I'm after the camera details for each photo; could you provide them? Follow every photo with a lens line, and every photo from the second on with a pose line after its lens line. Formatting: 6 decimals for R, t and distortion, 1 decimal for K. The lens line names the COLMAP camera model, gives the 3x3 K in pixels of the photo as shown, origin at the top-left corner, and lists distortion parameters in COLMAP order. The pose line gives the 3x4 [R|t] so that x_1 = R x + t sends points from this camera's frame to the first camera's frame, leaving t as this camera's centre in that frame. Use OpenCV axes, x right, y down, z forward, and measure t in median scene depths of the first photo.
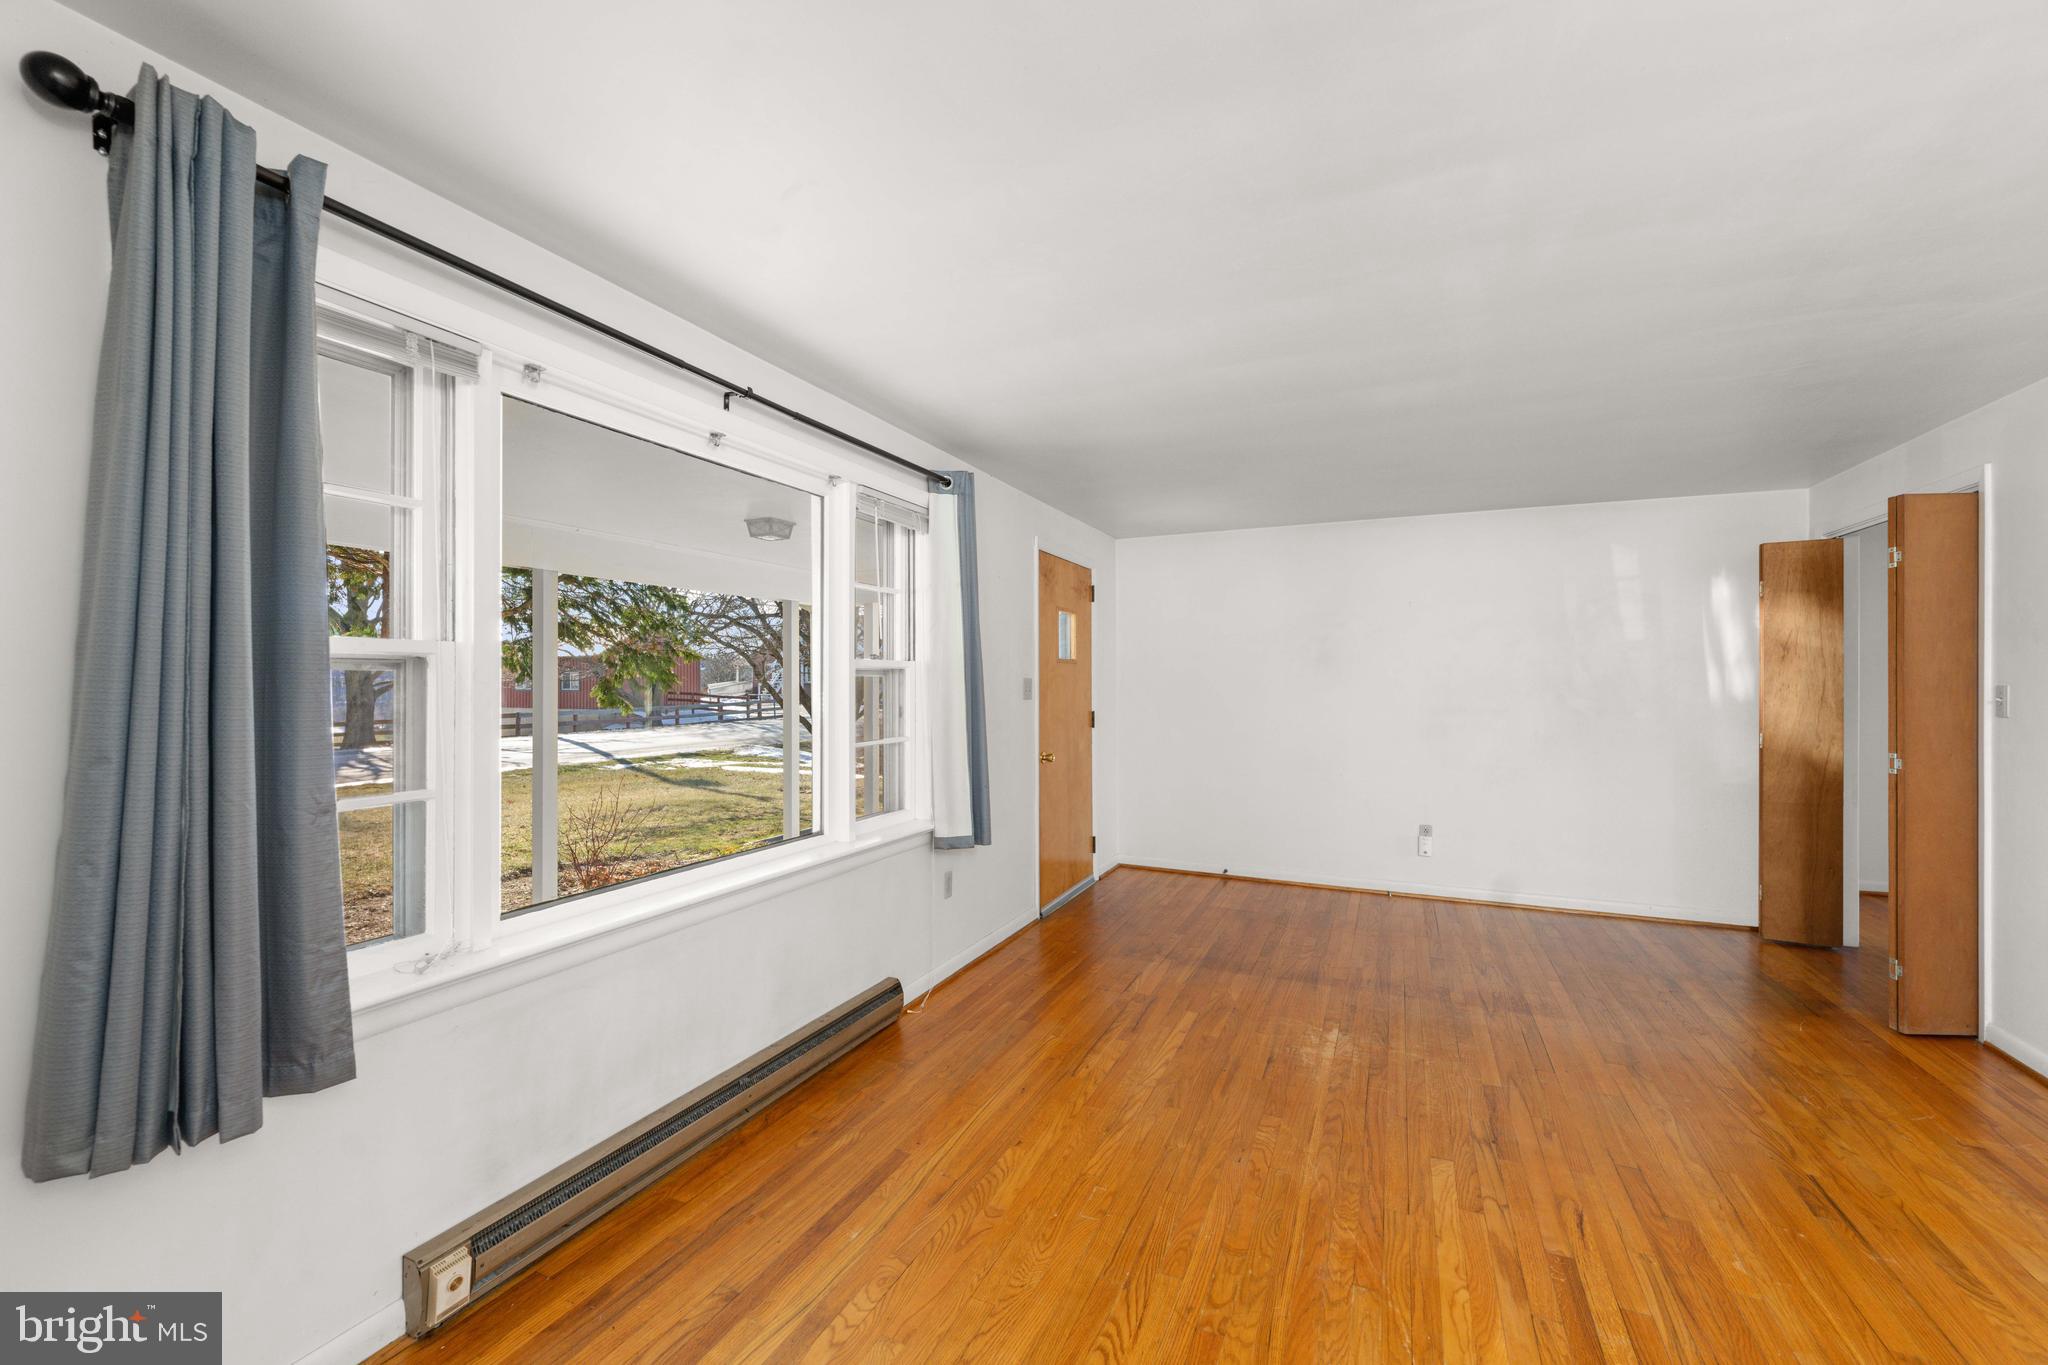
lens RADIAL K [[824.9, 0, 1024.0], [0, 824.9, 682.5], [0, 0, 1]] dist [-0.000132, 0.000087]
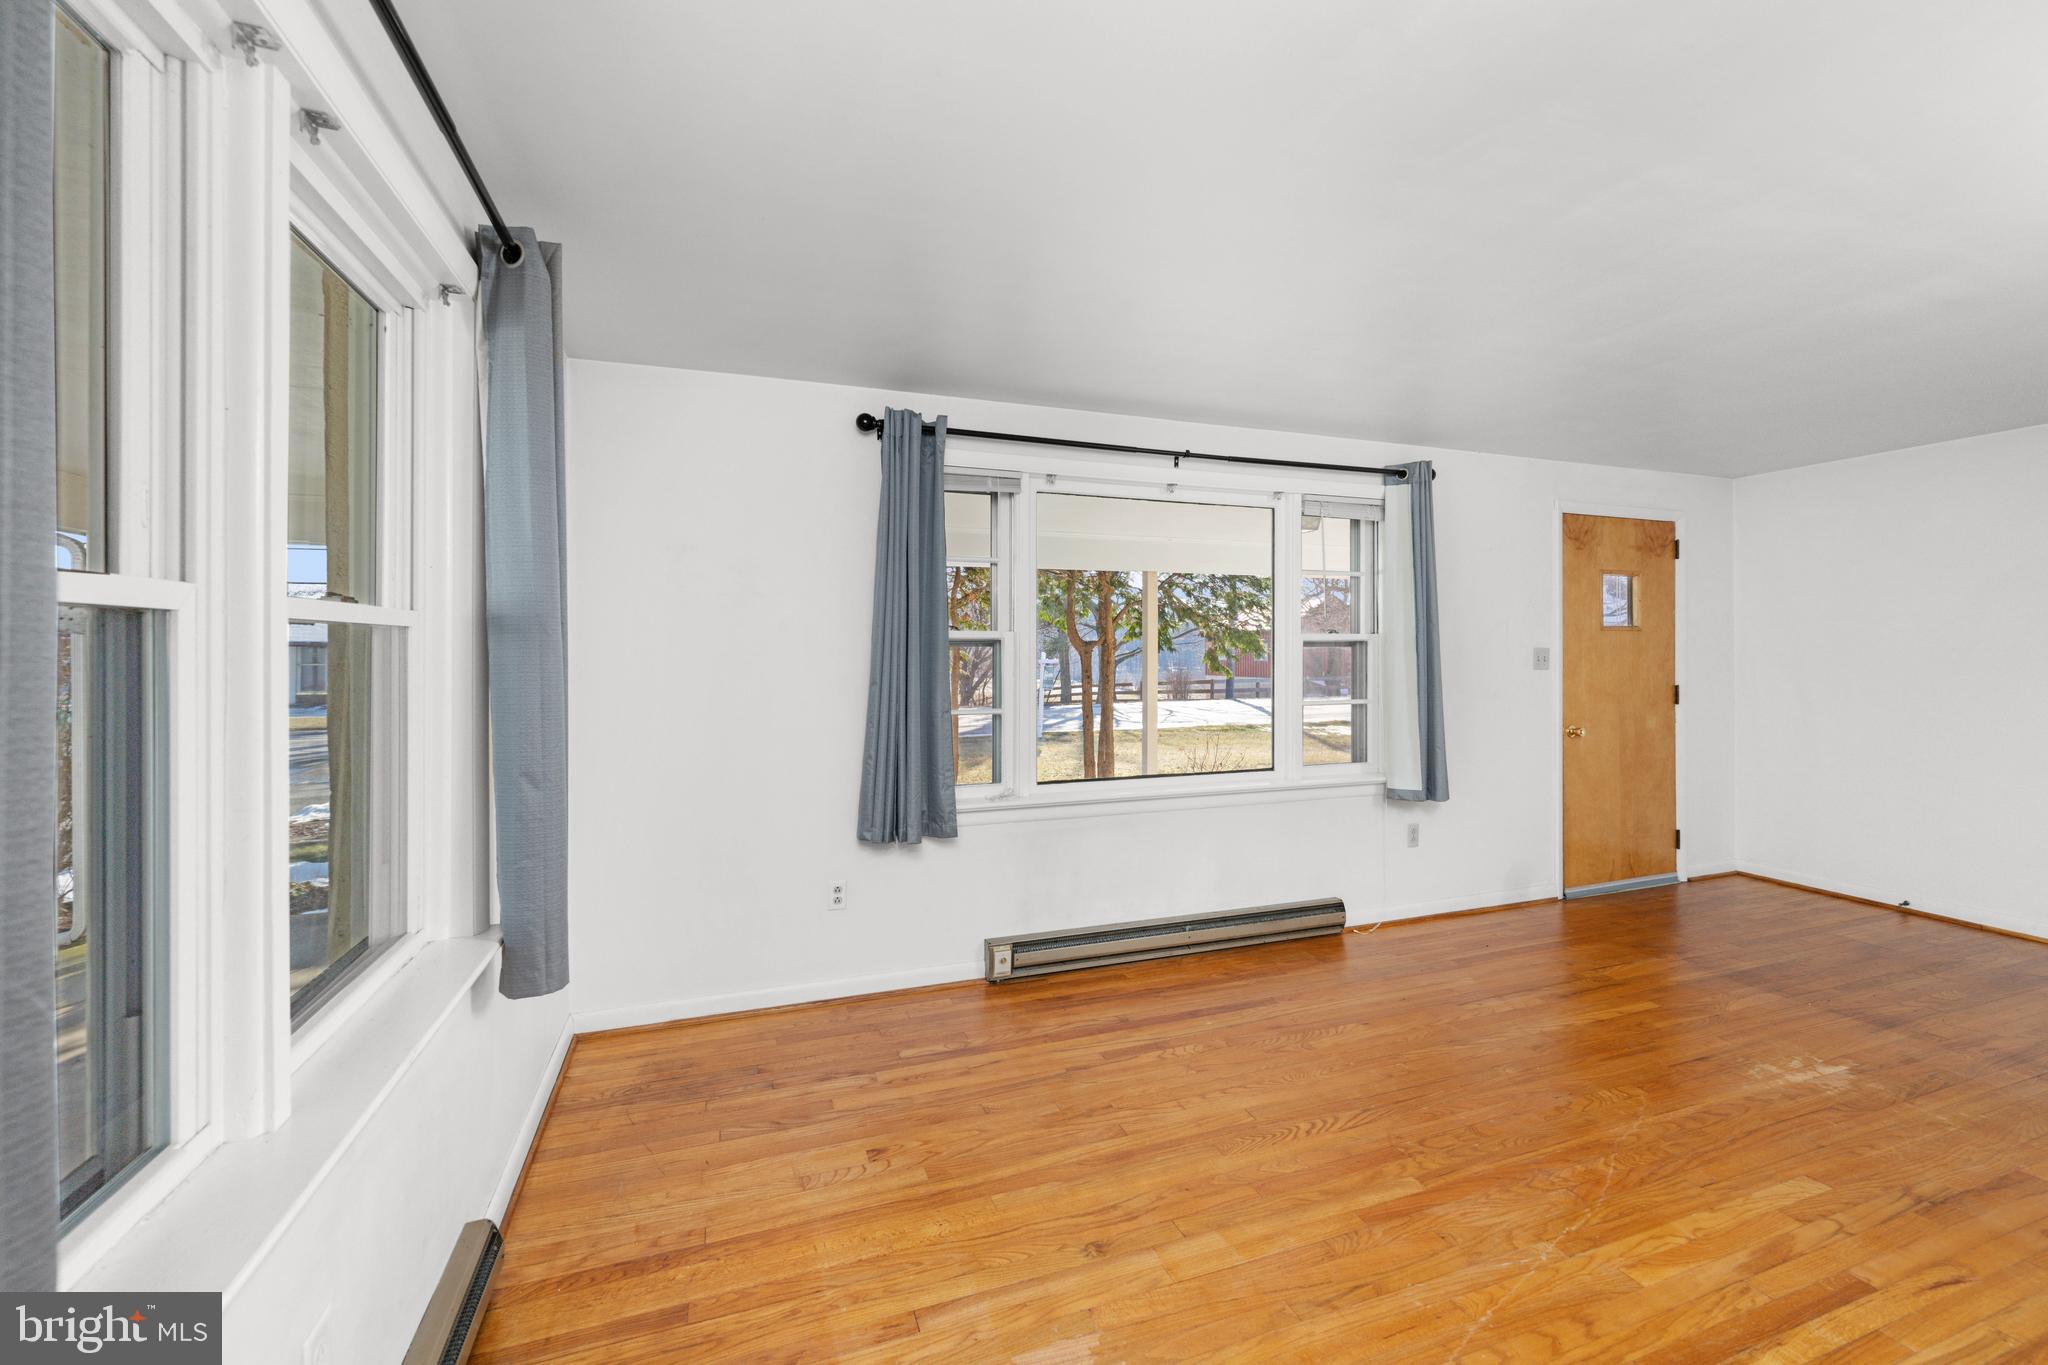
lens RADIAL K [[833.0, 0, 1024.8], [0, 833.0, 654.3], [0, 0, 1]] dist [0.000599, 0.000098]
pose [[0.700796, -0.001417, -0.713361, 0.479282], [0.002069, 0.999998, 0.000046, 0.001675], [0.713359, -0.001508, 0.700797, -0.219421]]
